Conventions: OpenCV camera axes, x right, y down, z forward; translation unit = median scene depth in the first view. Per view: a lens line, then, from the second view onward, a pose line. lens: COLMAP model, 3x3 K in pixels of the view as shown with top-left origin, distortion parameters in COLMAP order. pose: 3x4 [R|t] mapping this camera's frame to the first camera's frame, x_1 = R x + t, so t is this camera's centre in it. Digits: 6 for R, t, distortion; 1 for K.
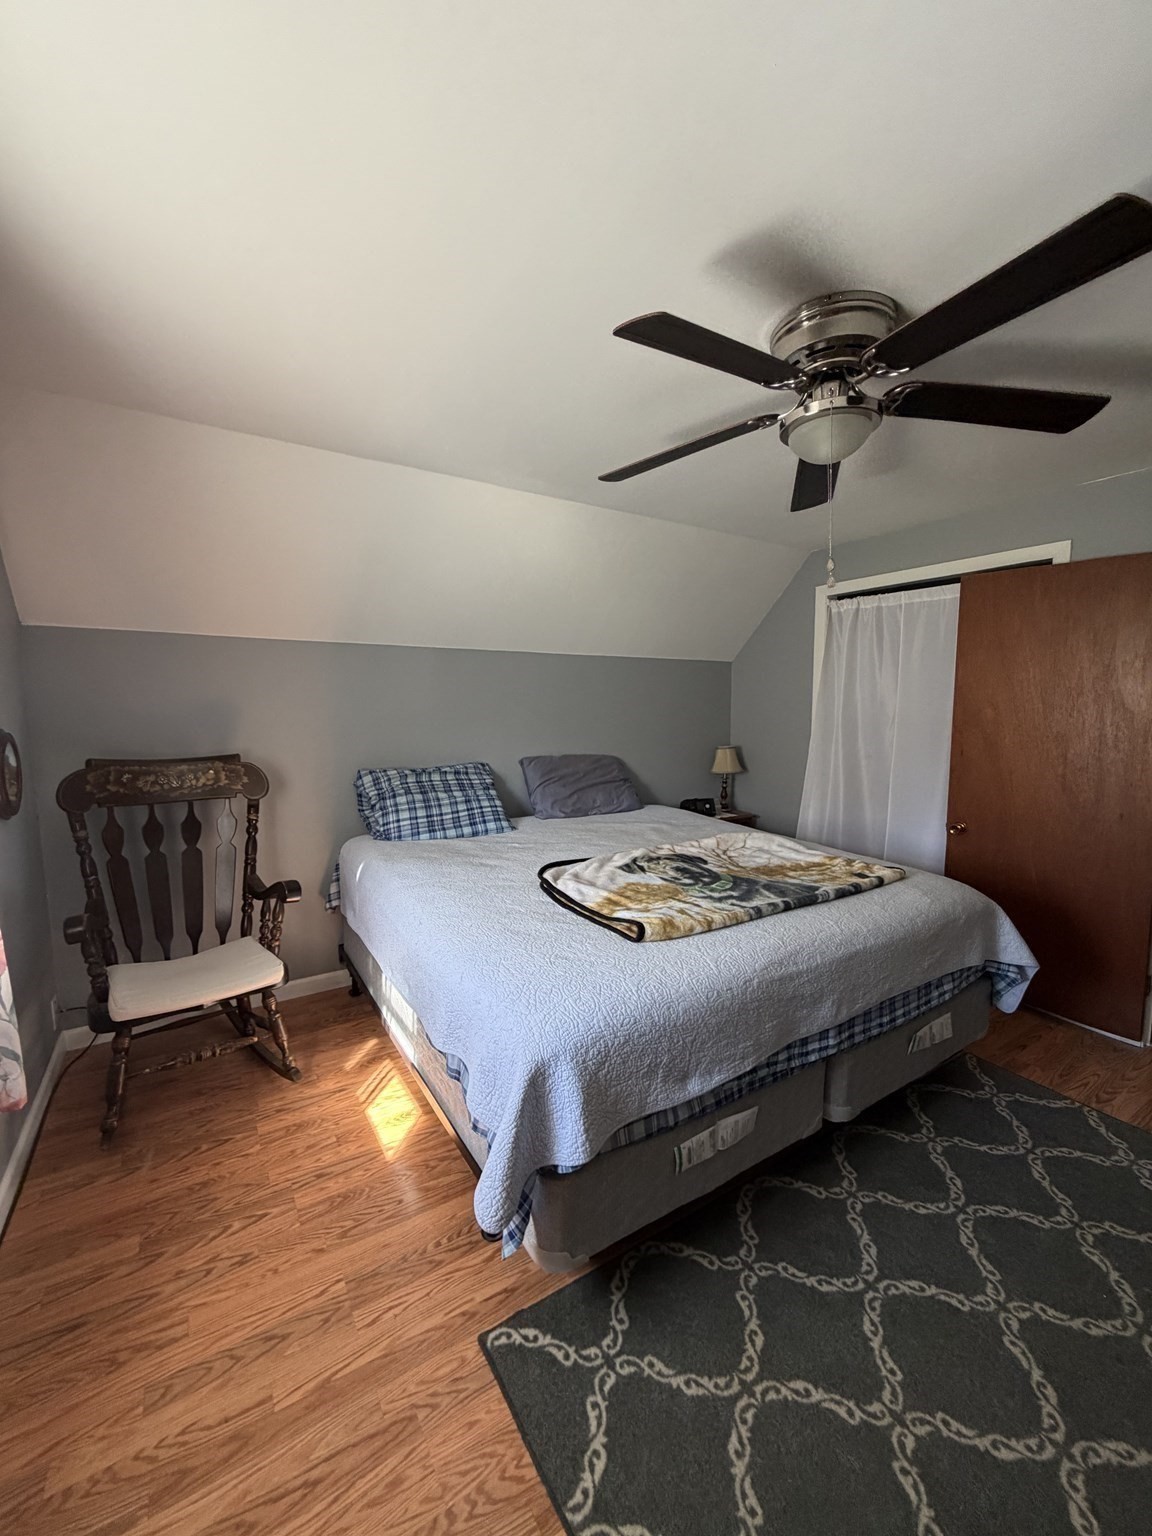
lens RADIAL K [[611.4, 0, 578.1], [0, 611.4, 762.5], [0, 0, 1]] dist [-0.001042, 0.000233]
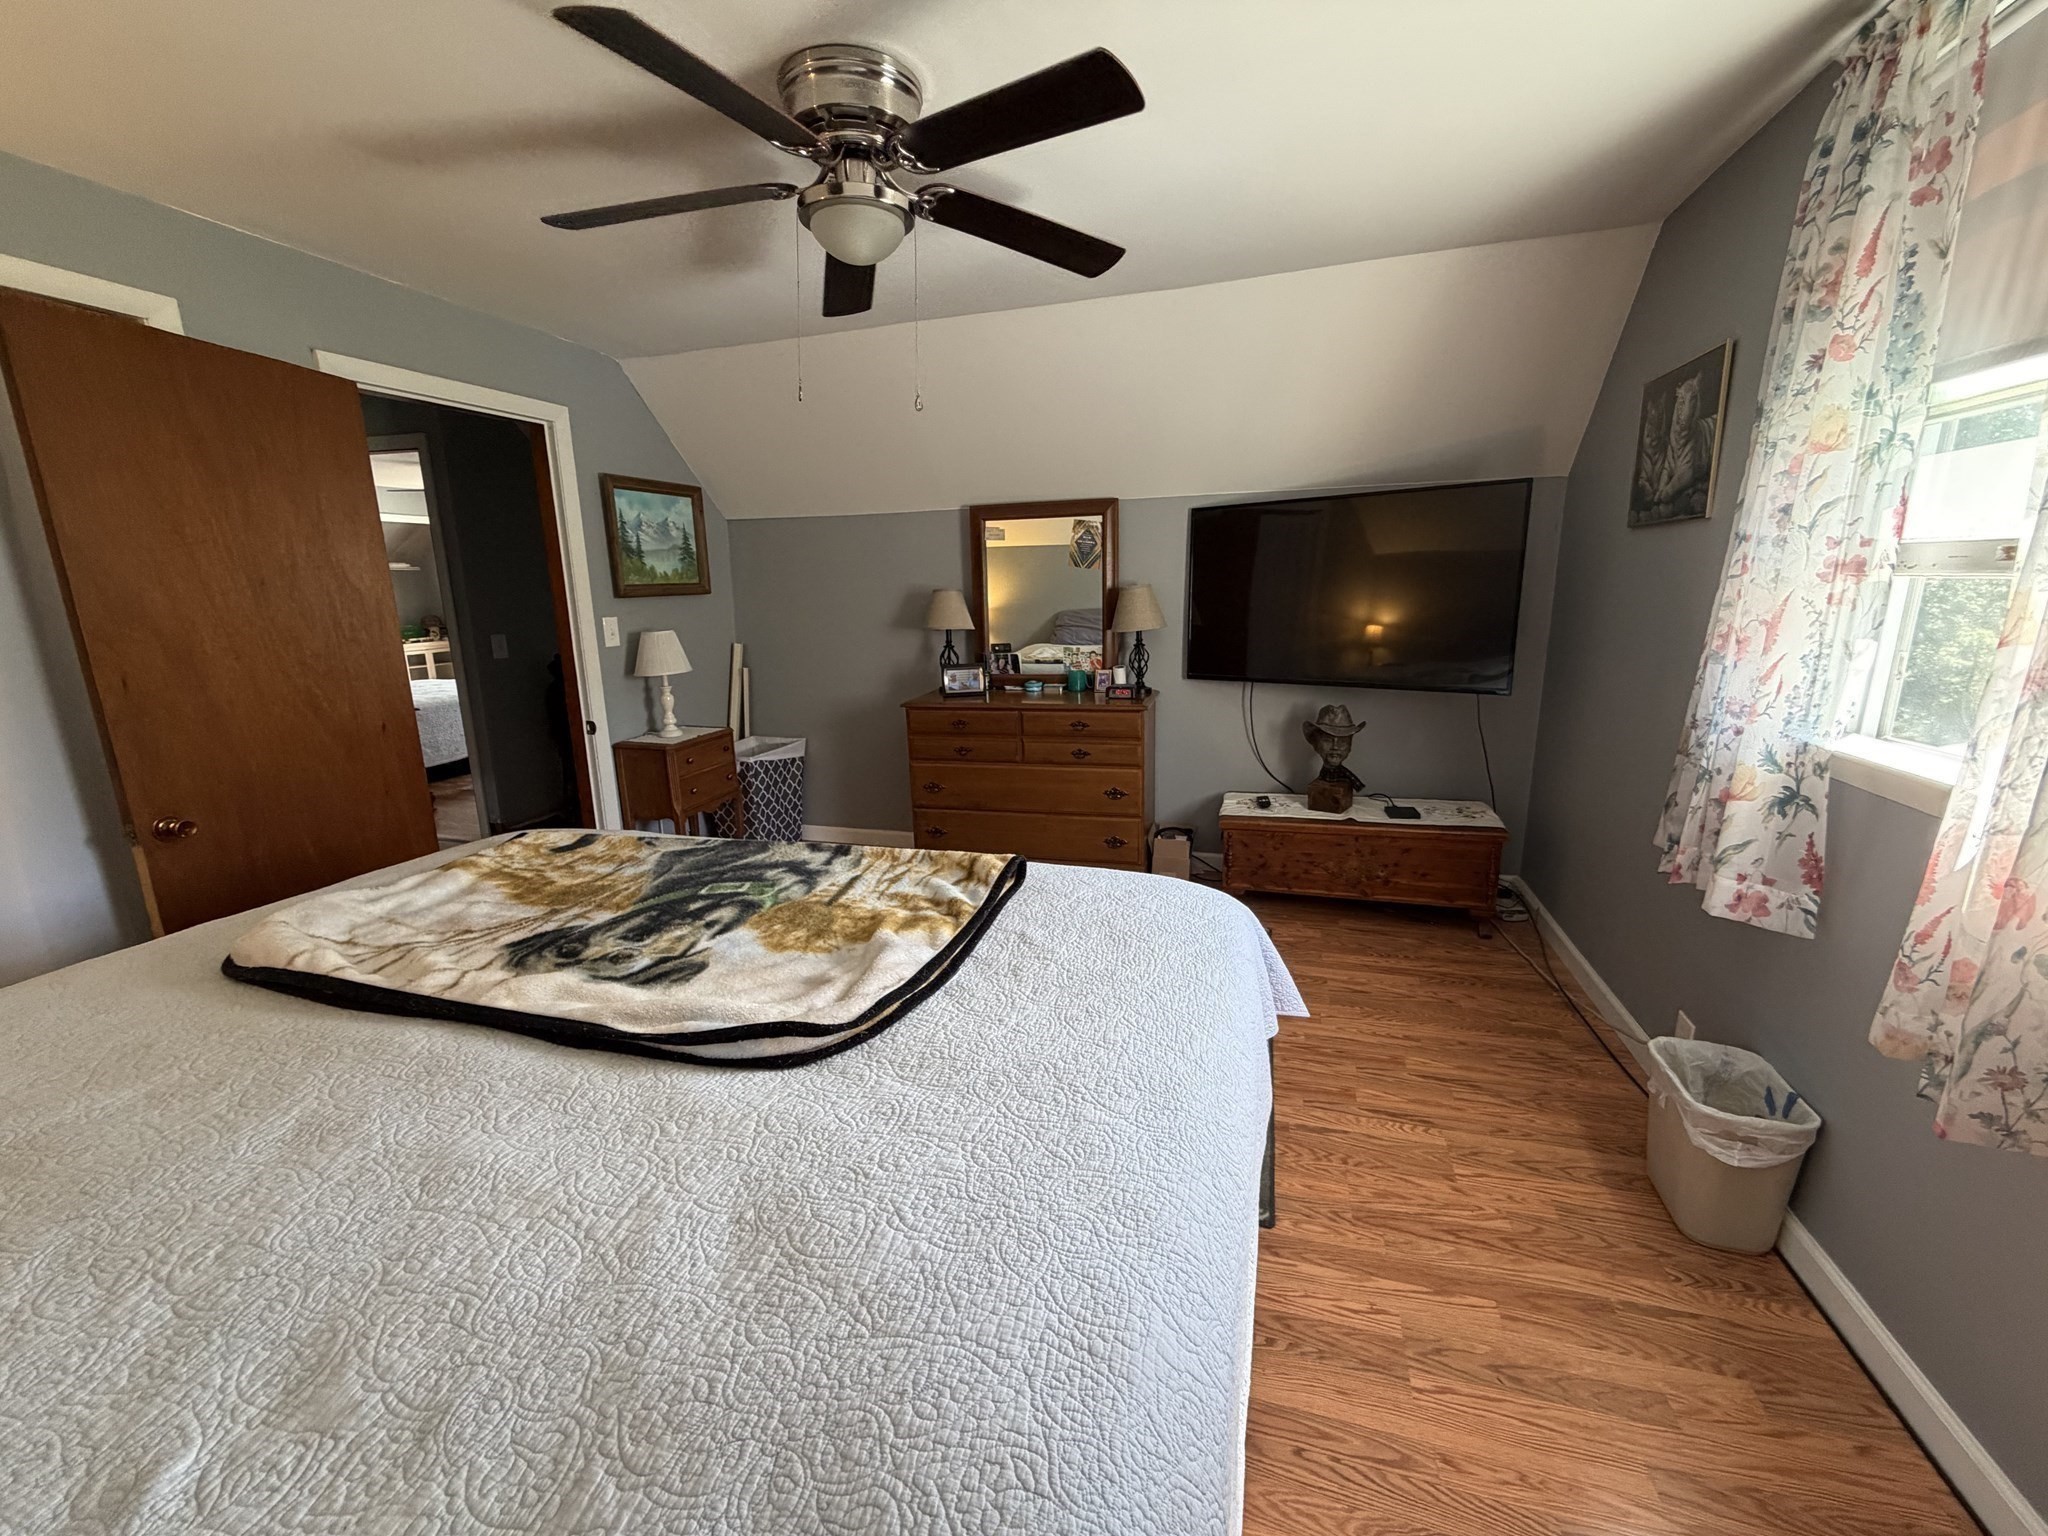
lens RADIAL K [[815.2, 0, 1016.7], [0, 815.2, 765.5], [0, 0, 1]] dist [-0.001042, 0.000233]
pose [[-0.651149, -0.151166, 0.743743, -0.492282], [0.097594, 0.955150, 0.279578, -0.094026], [-0.752649, 0.254632, -0.607192, 1.257682]]
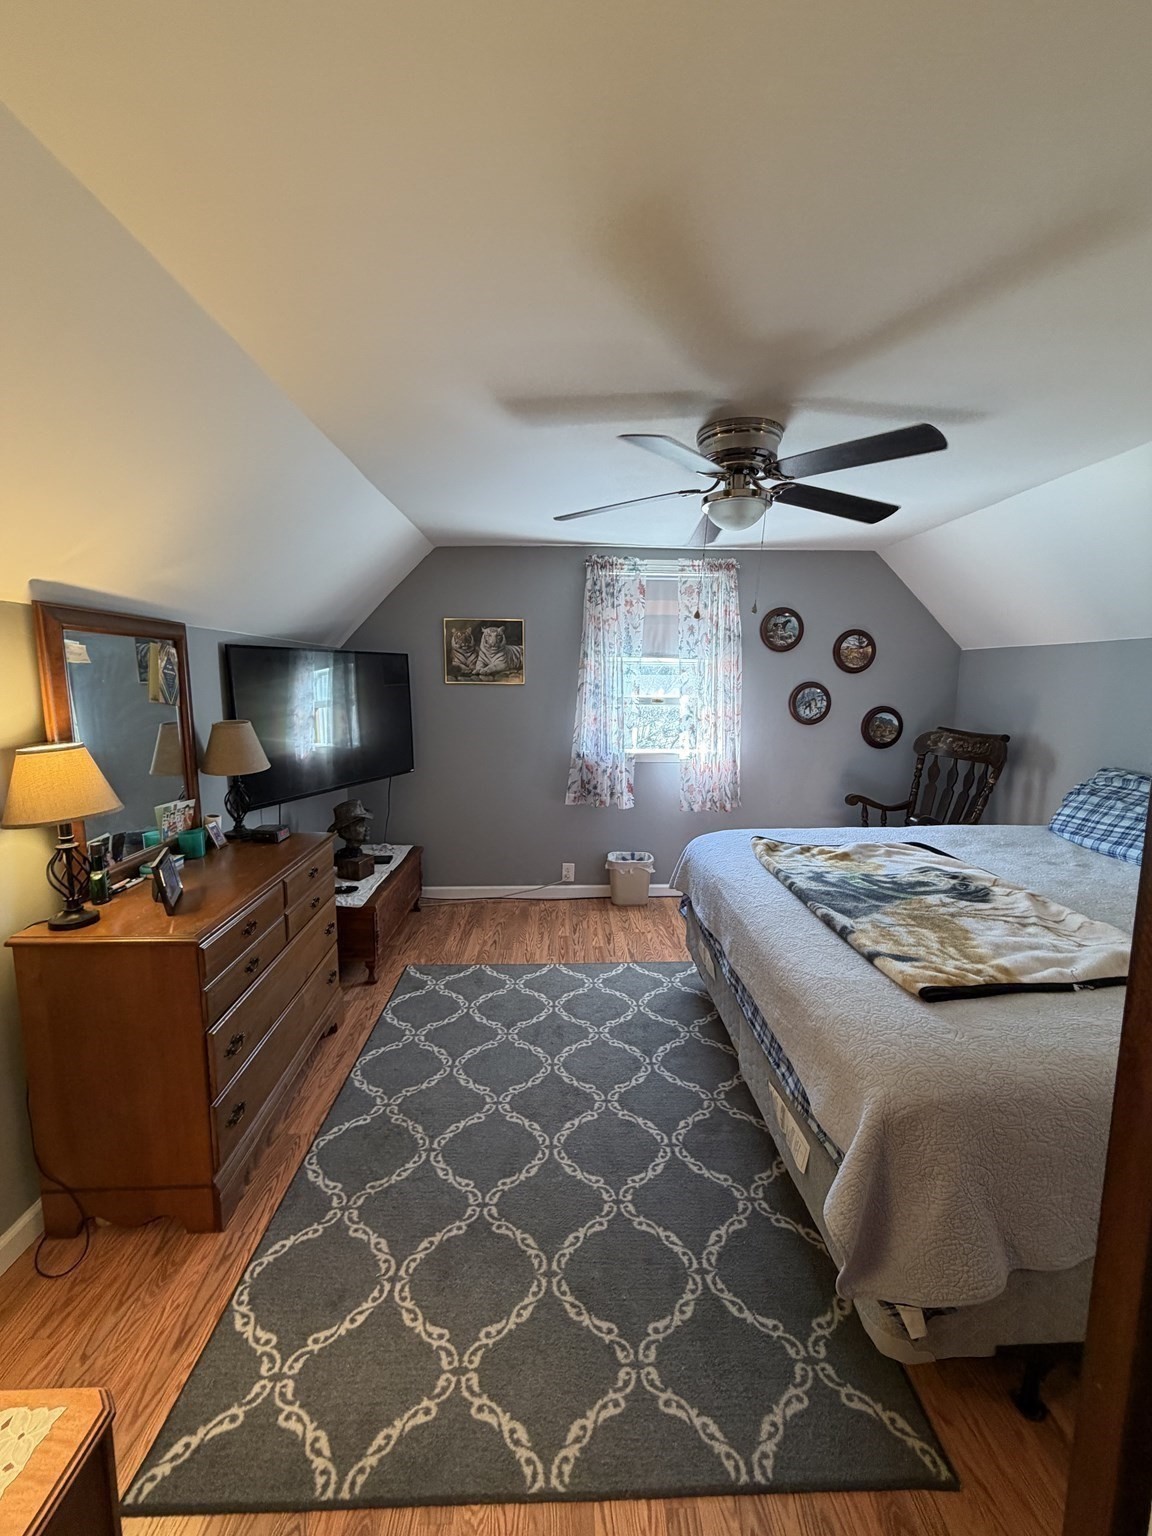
lens RADIAL K [[611.4, 0, 578.1], [0, 611.4, 762.5], [0, 0, 1]] dist [-0.001042, 0.000233]
pose [[-0.508261, 0.113085, -0.853746, 1.364760], [-0.087310, 0.979467, 0.181716, -0.148113], [0.856766, 0.166900, -0.487952, 1.084511]]
